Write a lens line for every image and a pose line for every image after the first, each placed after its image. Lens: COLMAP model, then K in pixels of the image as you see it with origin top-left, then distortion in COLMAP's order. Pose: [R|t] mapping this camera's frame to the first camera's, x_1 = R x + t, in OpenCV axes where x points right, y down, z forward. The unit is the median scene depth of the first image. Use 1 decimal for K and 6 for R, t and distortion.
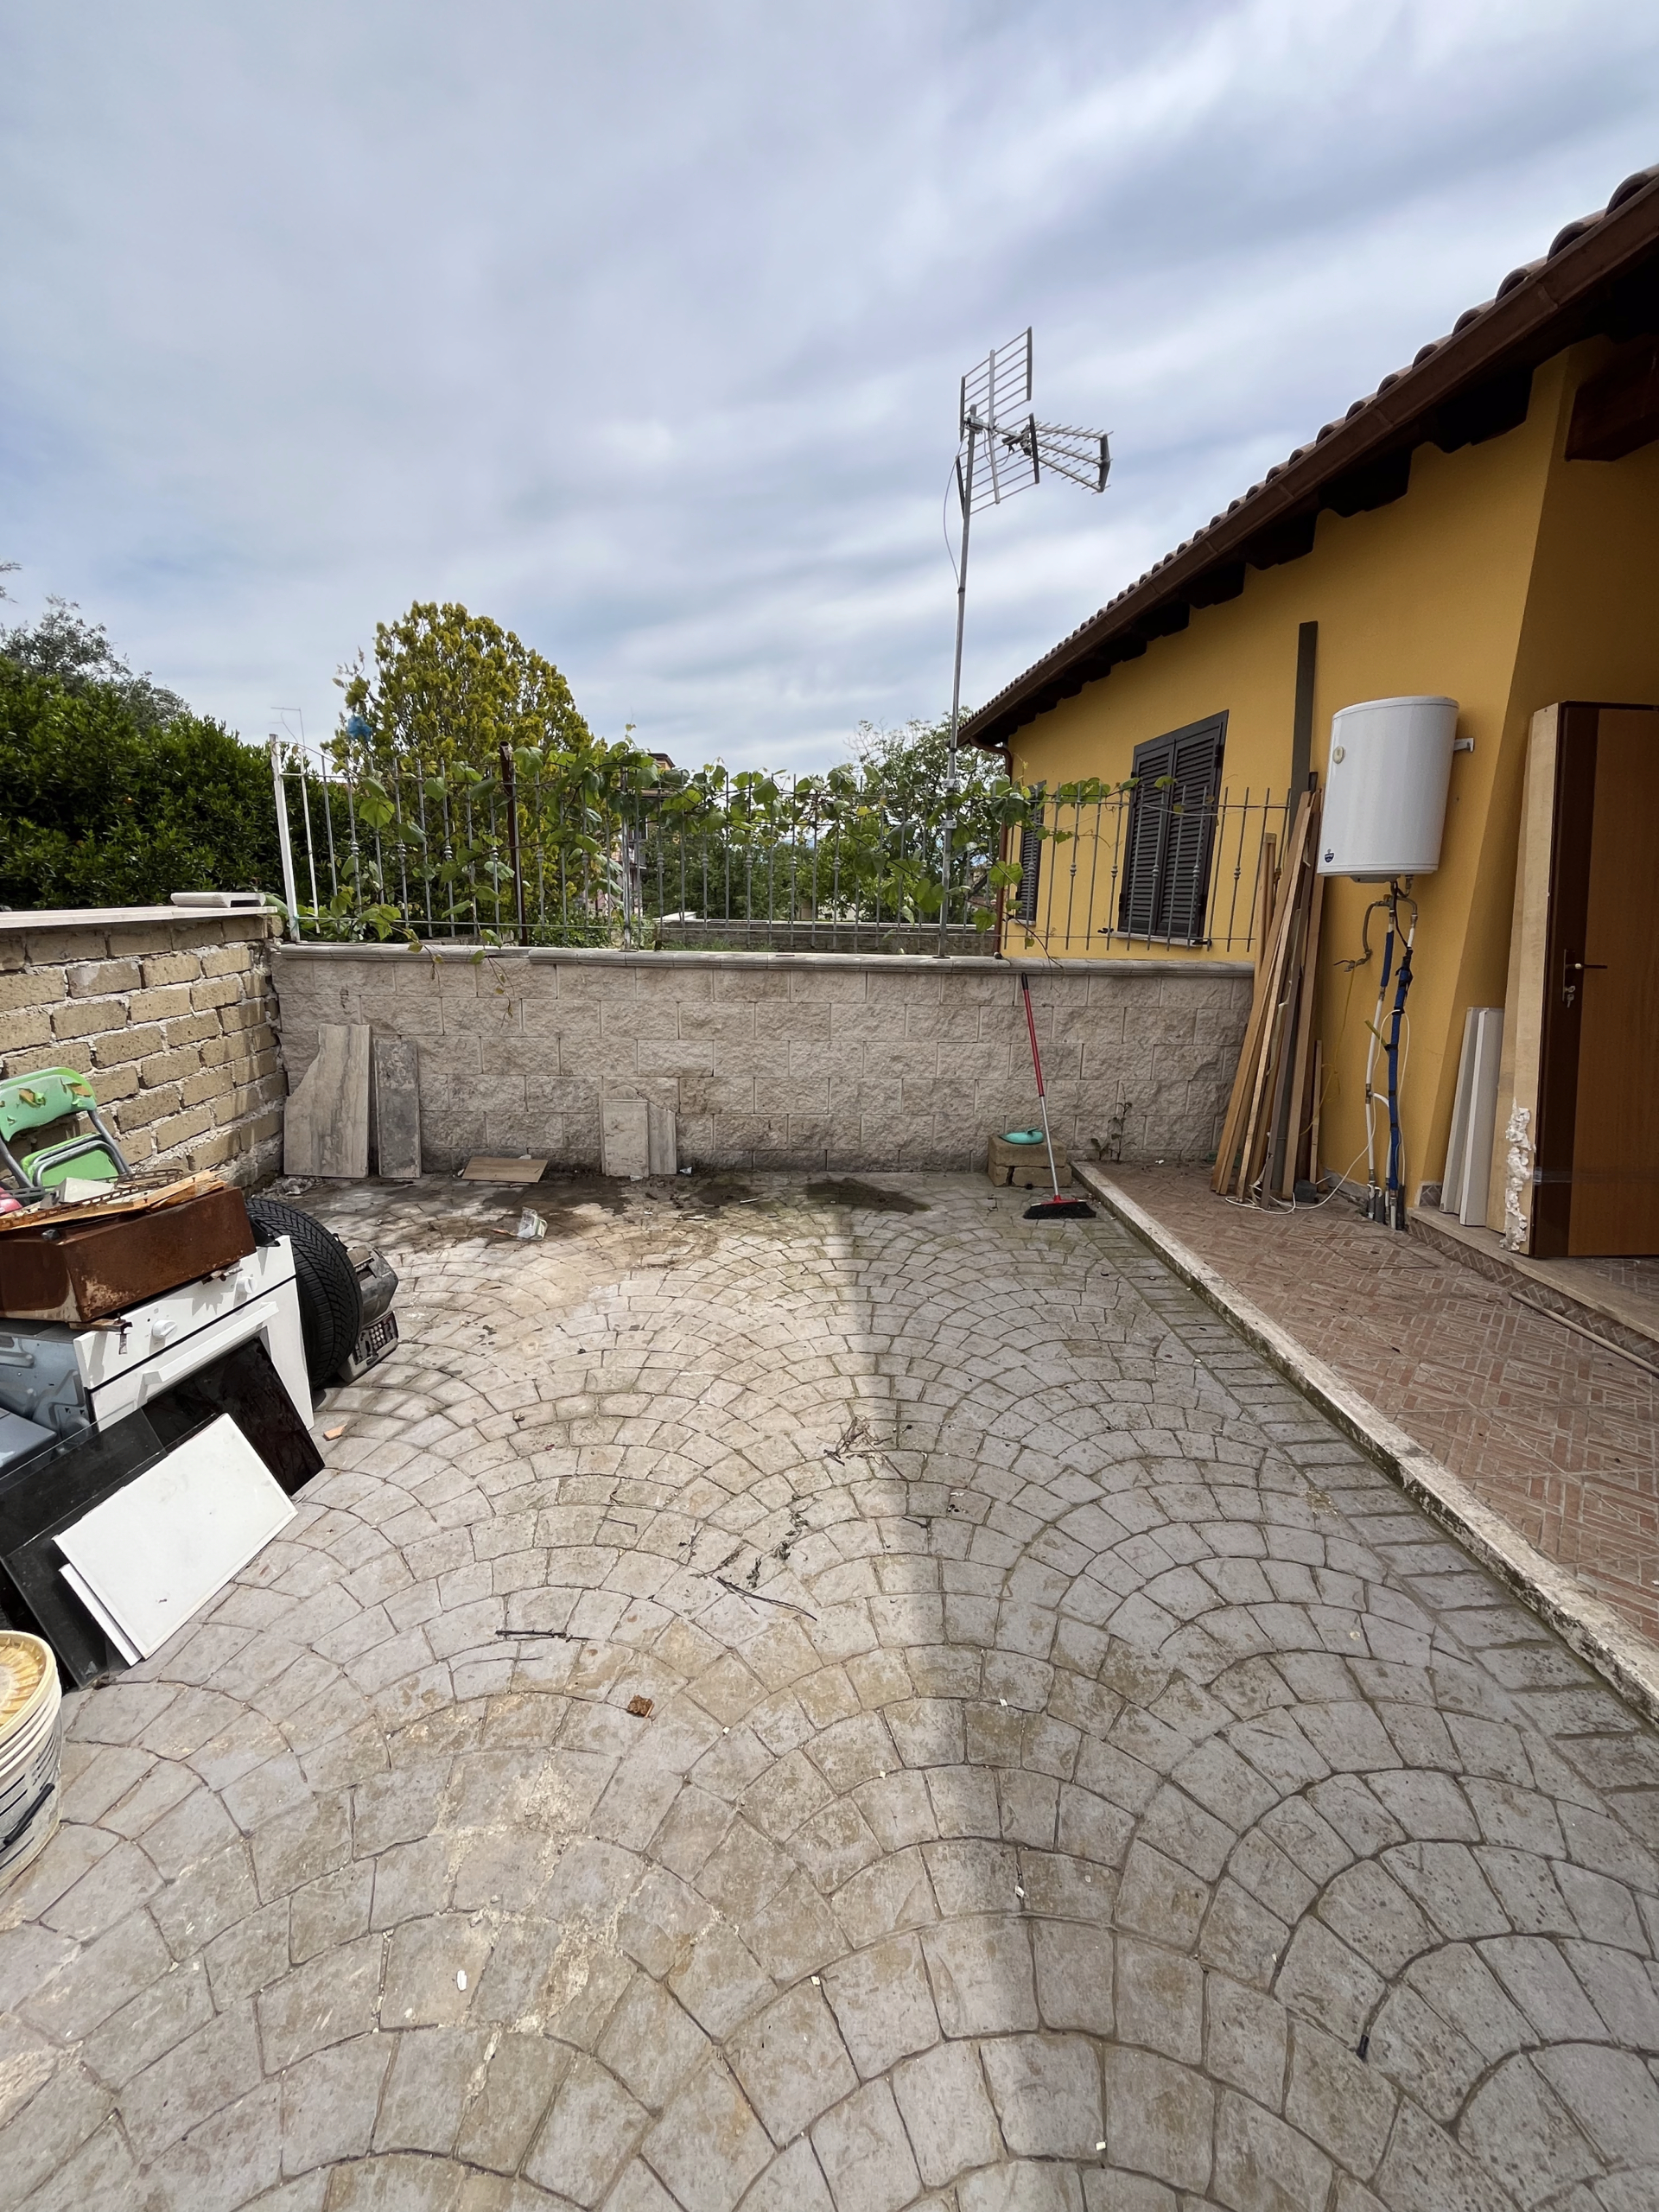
lens RADIAL K [[894.4, 0, 828.5], [0, 894.4, 1101.8], [0, 0, 1]] dist [-0.002792, -0.000160]
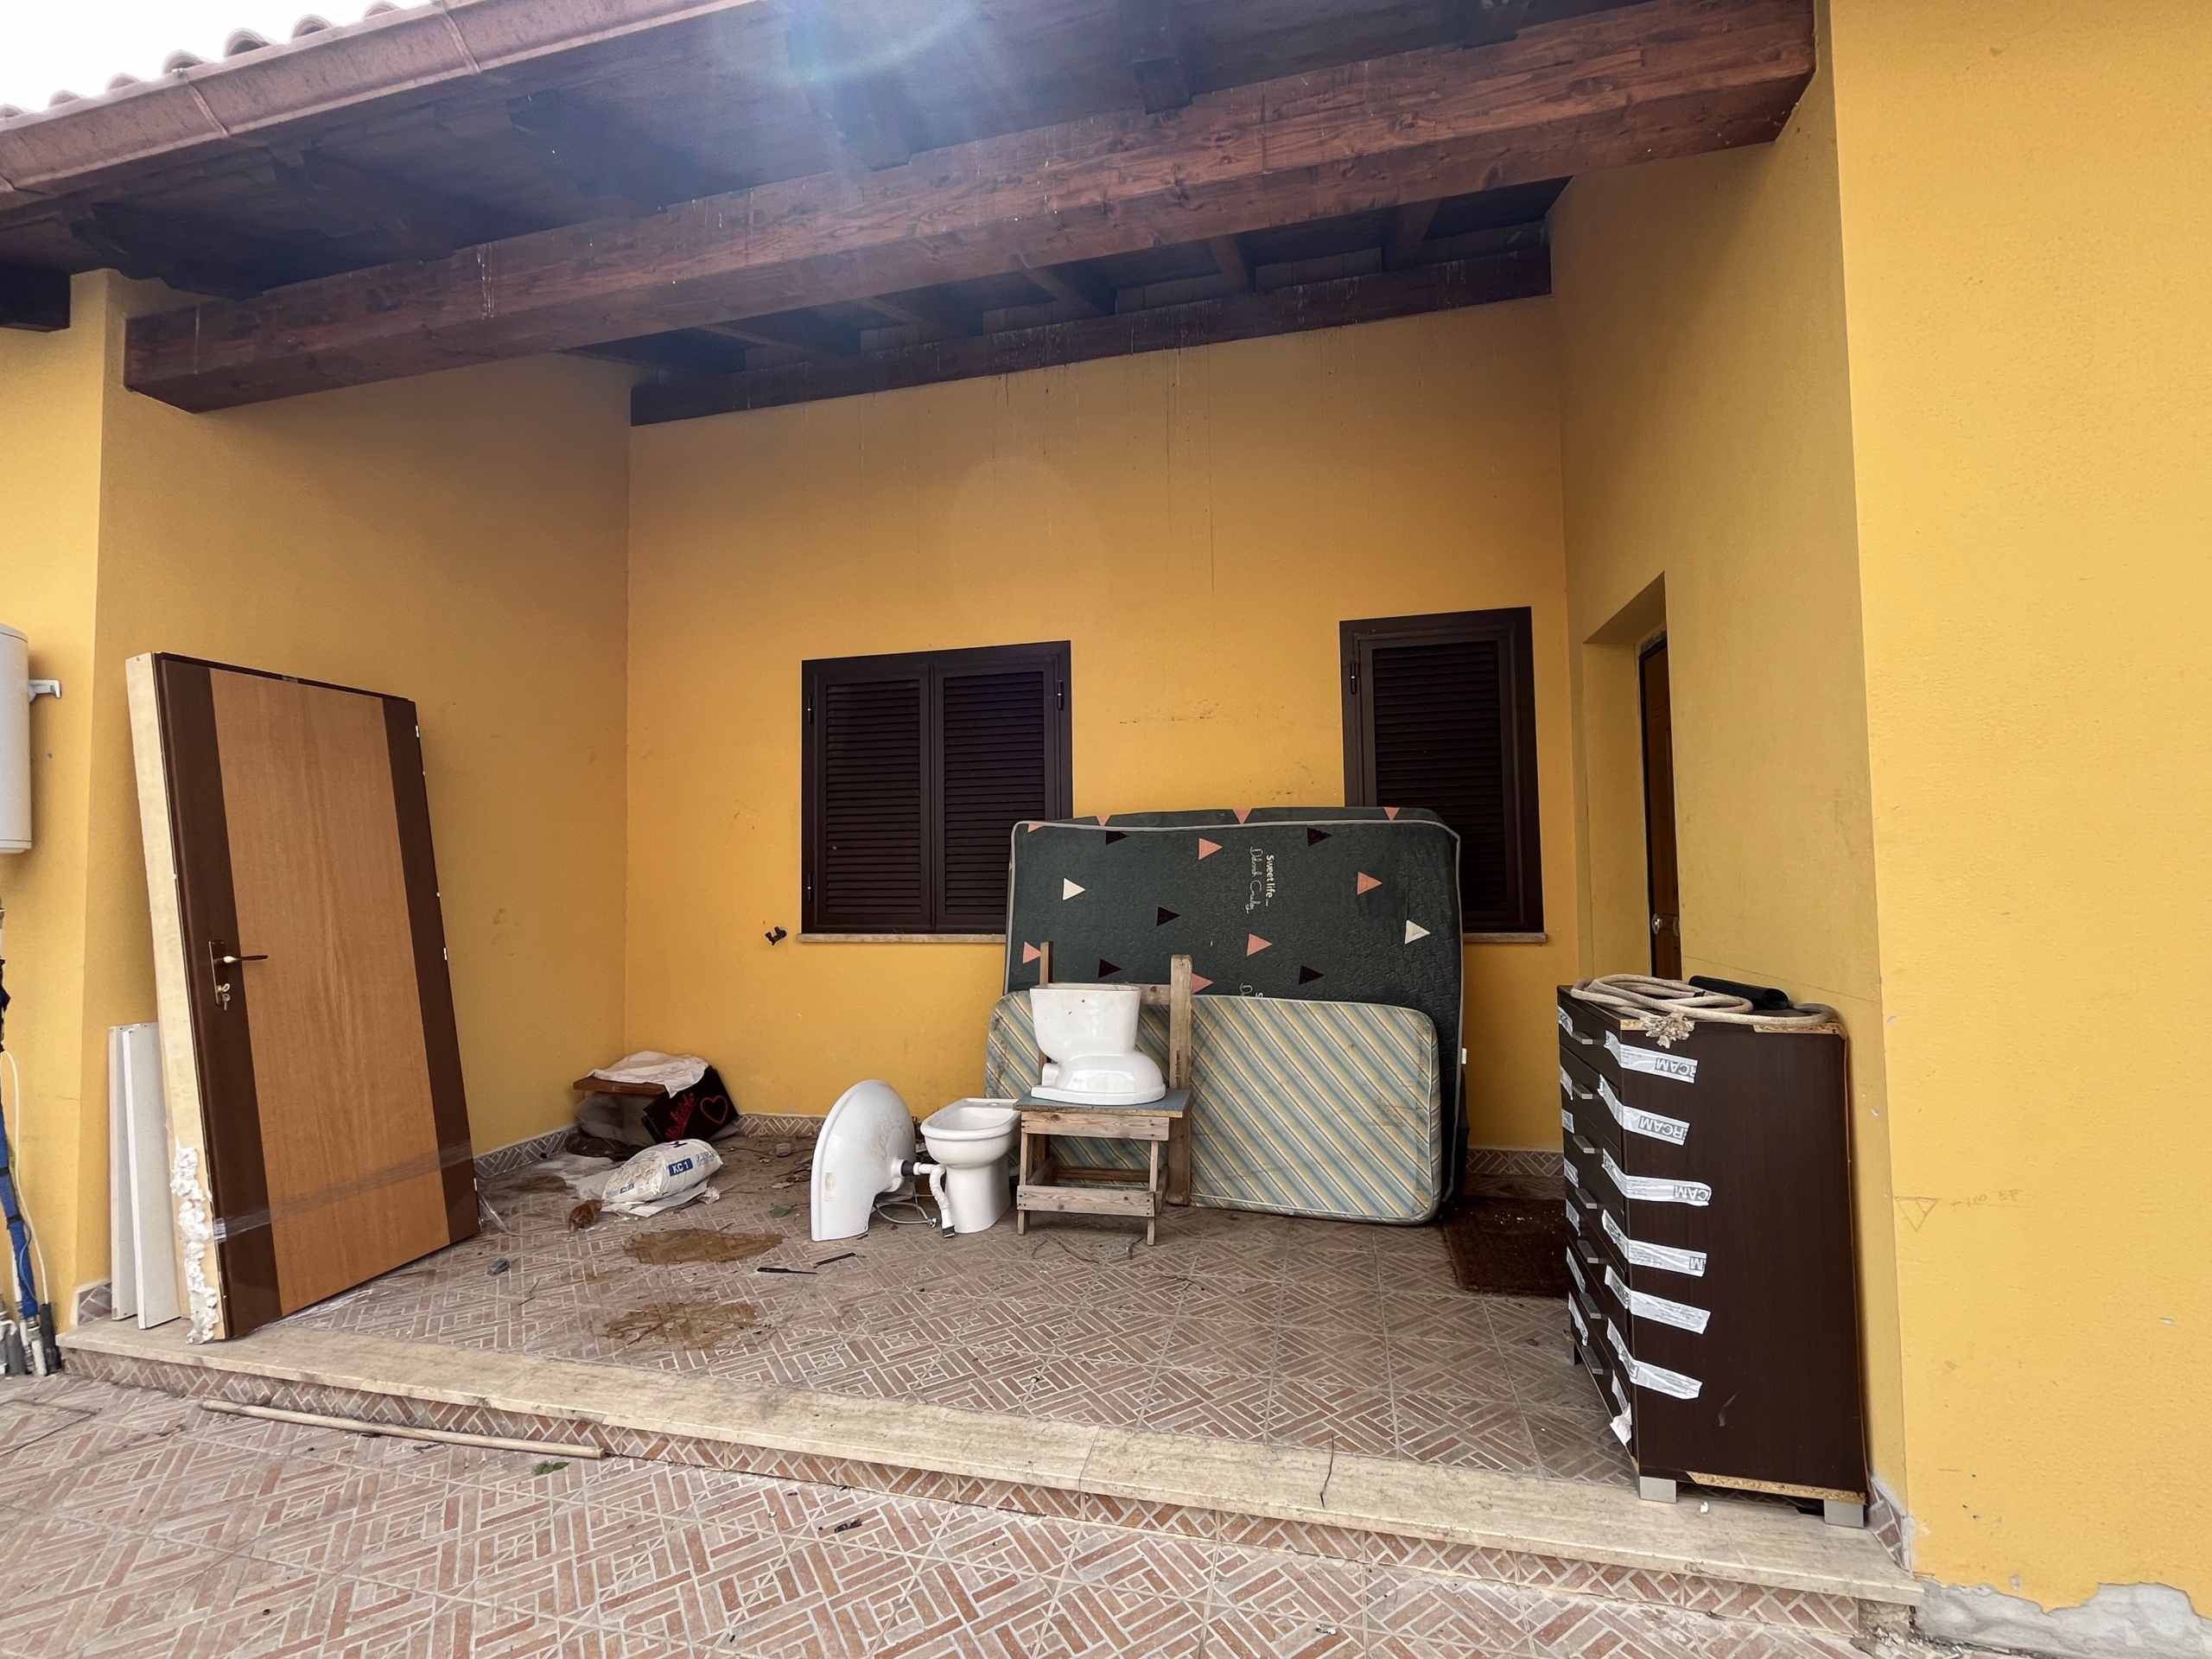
lens RADIAL K [[952.5, 0, 1100.8], [0, 952.5, 831.2], [0, 0, 1]] dist [-0.002477, -0.001040]
pose [[0.298769, 0.017238, 0.954170, 0.237283], [0.242530, 0.965639, -0.093386, 0.011198], [-0.922993, 0.259316, 0.284322, -0.025882]]
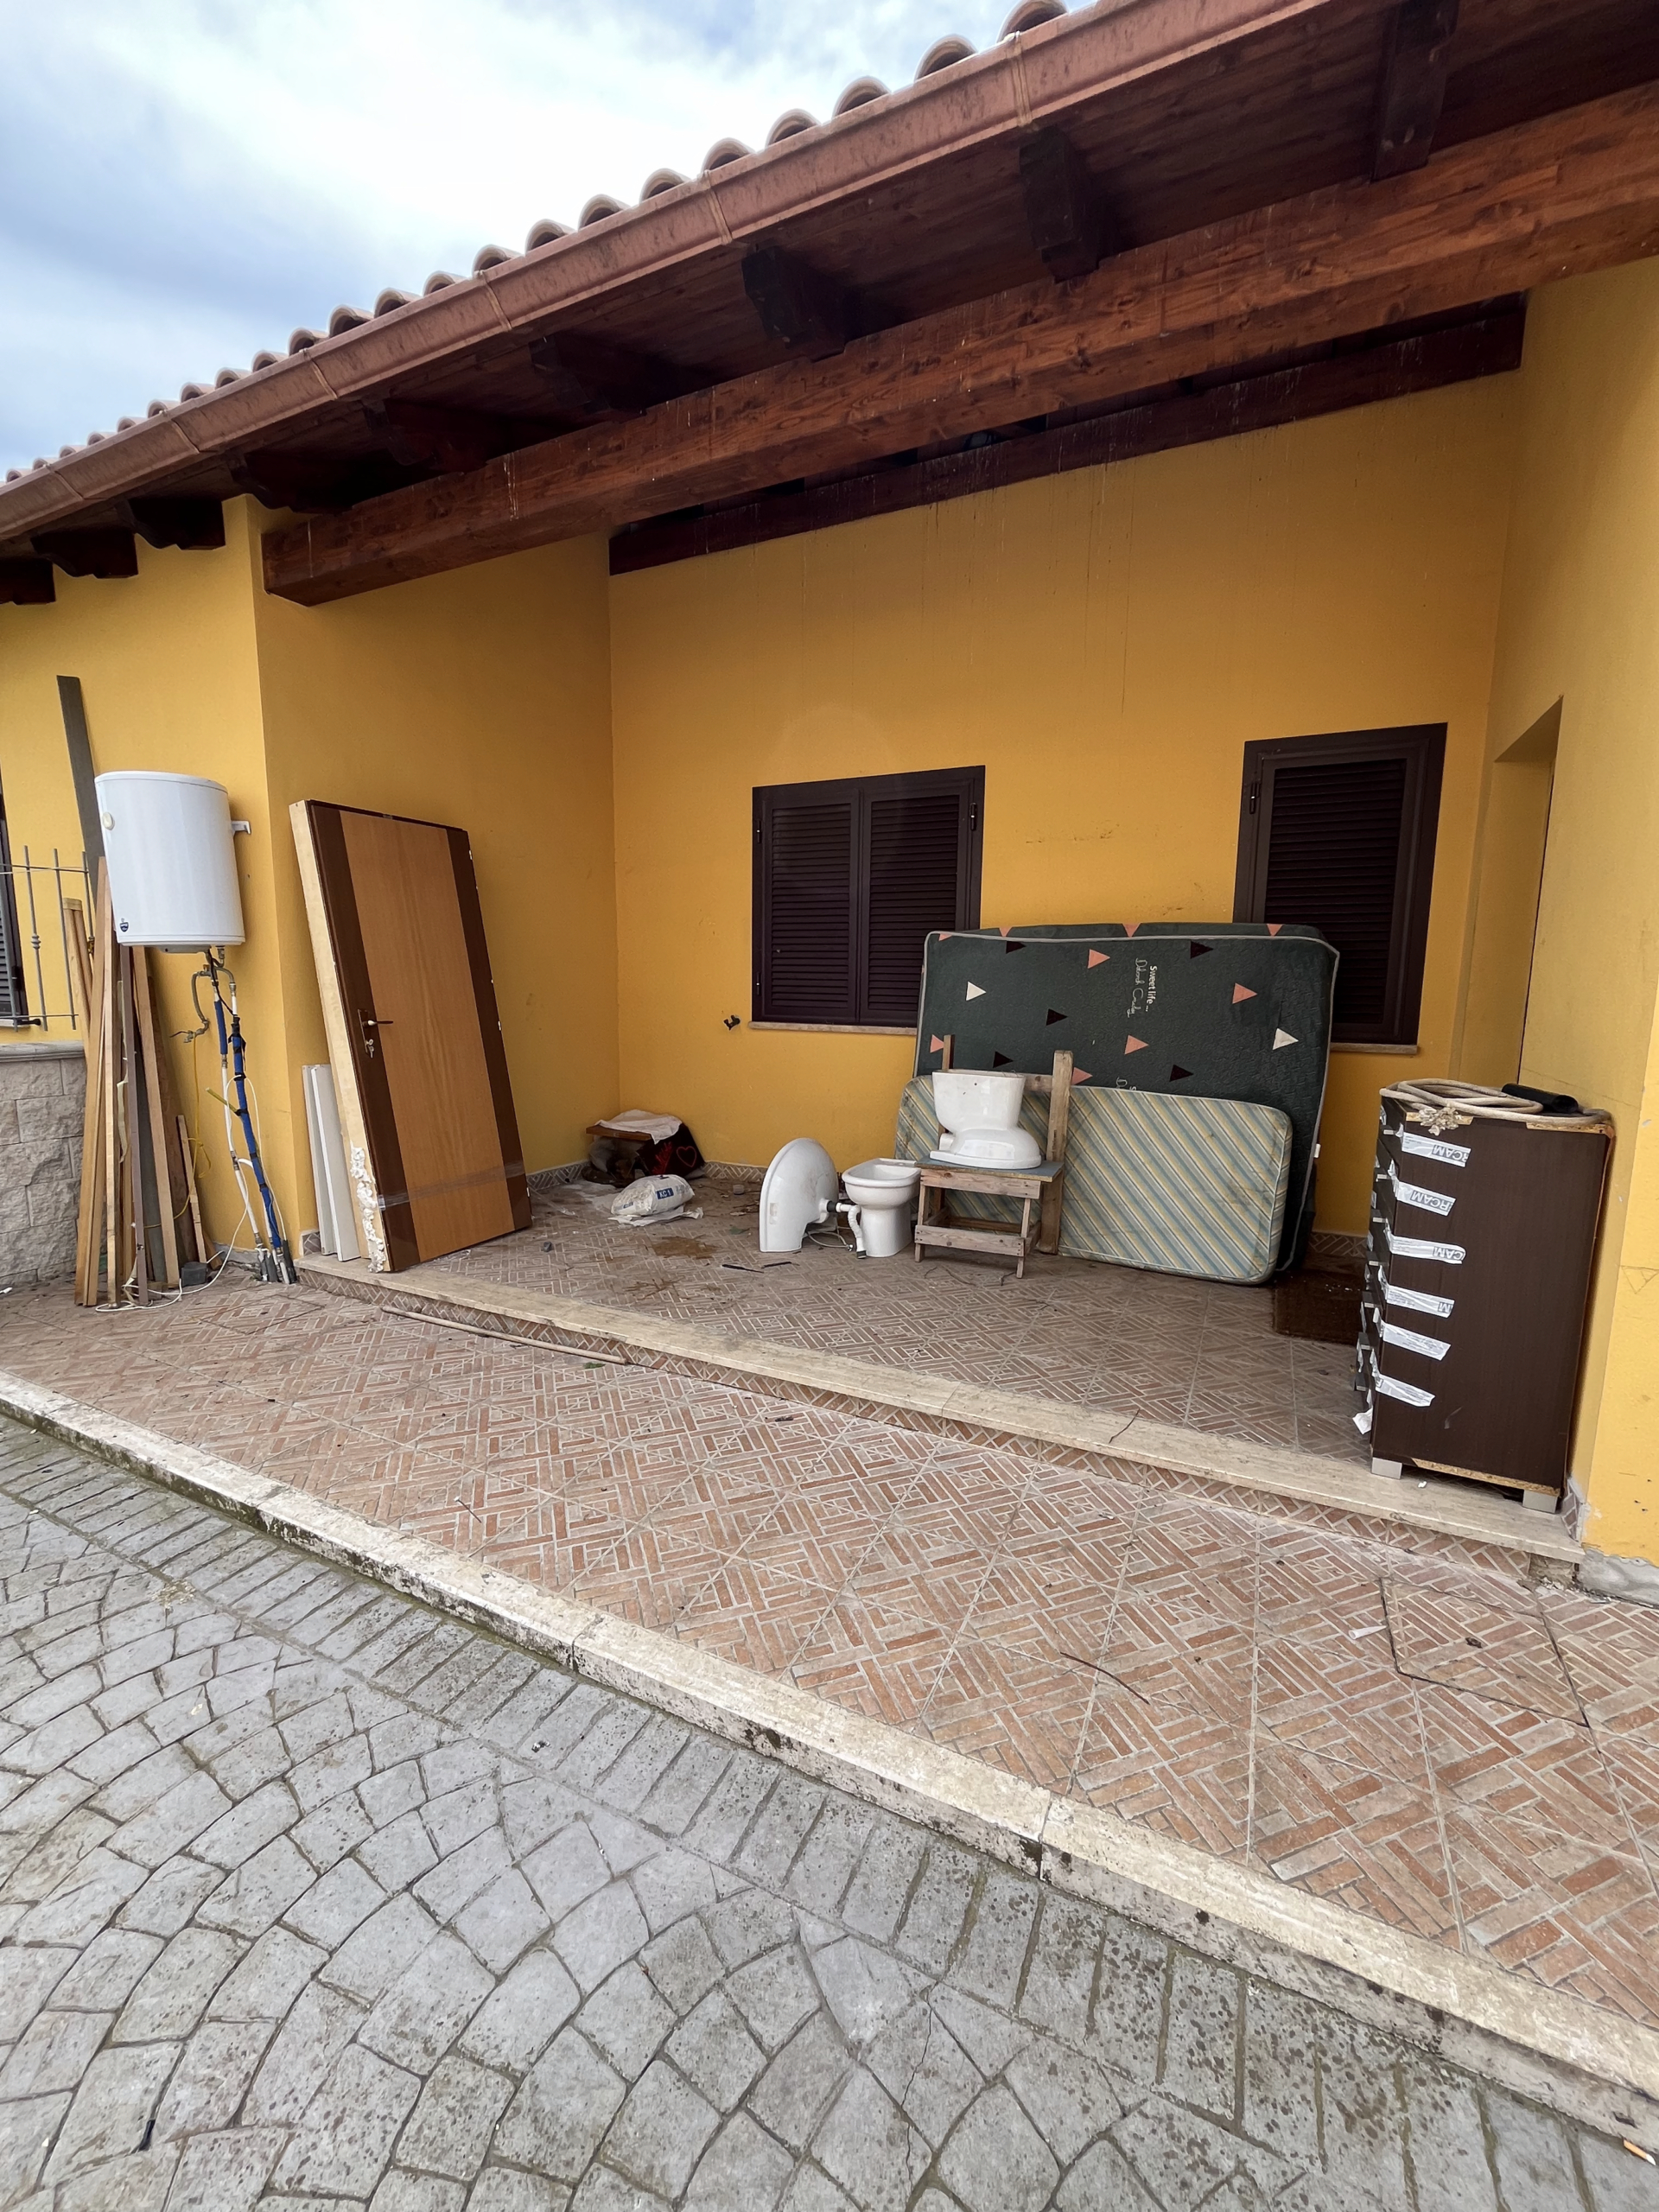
lens RADIAL K [[894.4, 0, 828.5], [0, 894.4, 1101.8], [0, 0, 1]] dist [-0.002792, -0.000160]
pose [[0.497448, -0.135510, 0.856844, 0.108301], [0.201004, 0.978849, 0.038111, 0.027813], [-0.843885, 0.153271, 0.514165, -0.108188]]
